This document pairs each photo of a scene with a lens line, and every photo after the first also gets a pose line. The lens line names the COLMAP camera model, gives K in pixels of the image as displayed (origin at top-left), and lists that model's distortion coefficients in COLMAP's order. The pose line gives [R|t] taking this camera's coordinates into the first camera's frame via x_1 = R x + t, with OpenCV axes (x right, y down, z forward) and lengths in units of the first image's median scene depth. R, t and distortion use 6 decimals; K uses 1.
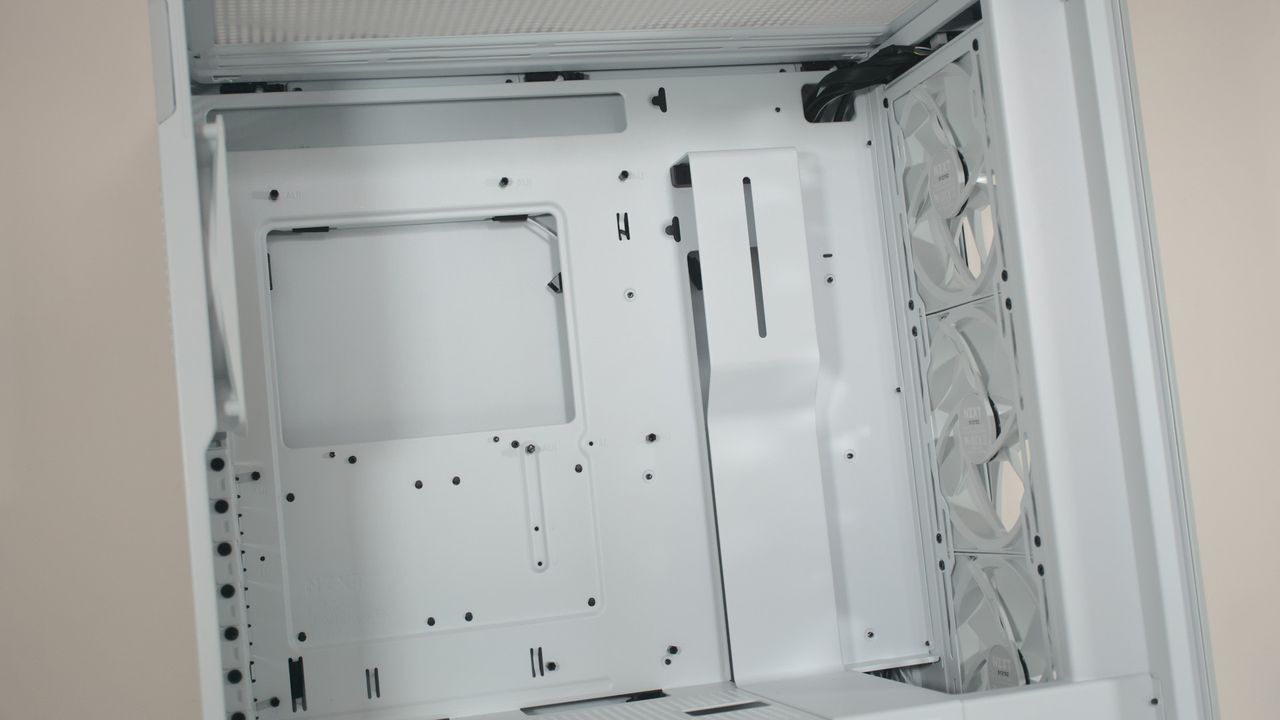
lens RADIAL K [[1583.5, 0, 640.0], [0, 1583.5, 360.0], [0, 0, 1]] dist [-0.015630, -0.011320]
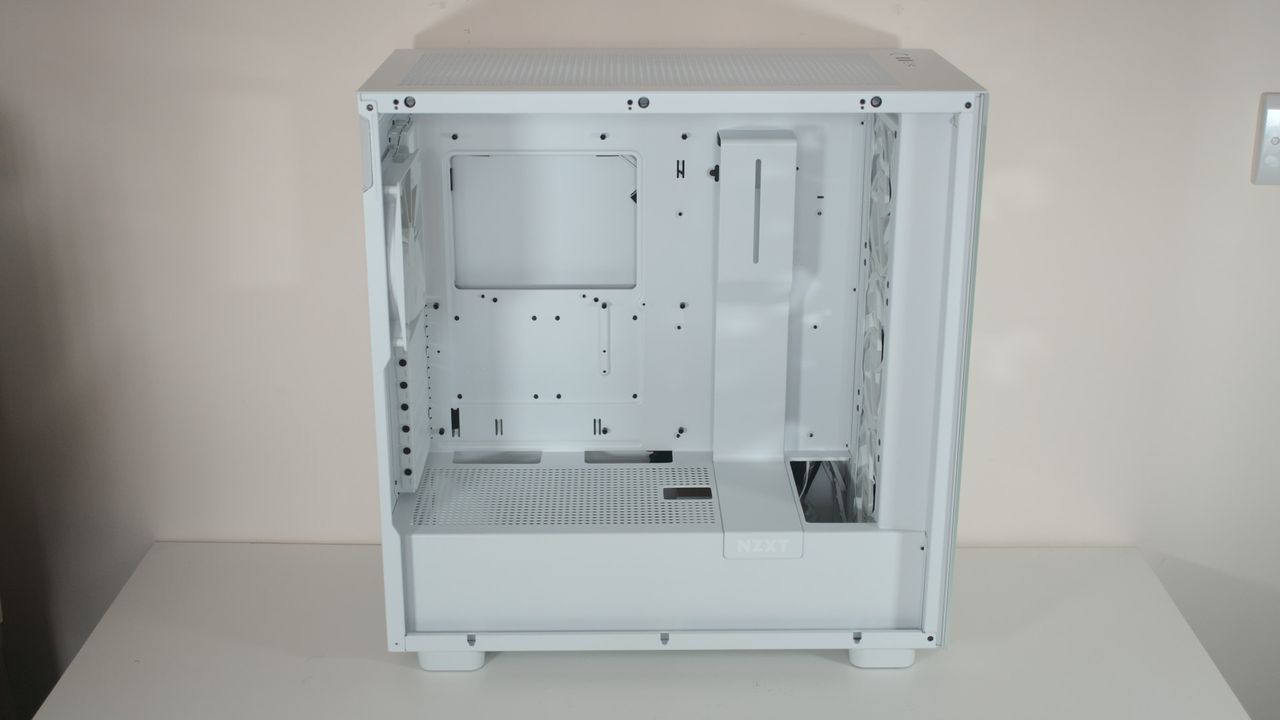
lens RADIAL K [[1583.5, 0, 640.0], [0, 1583.5, 360.0], [0, 0, 1]] dist [-0.015630, -0.011320]
pose [[0.969107, 0.170459, -0.178259, 0.260243], [-0.082539, 0.905208, 0.416877, -0.563599], [0.232422, -0.389284, 0.891312, -0.438452]]
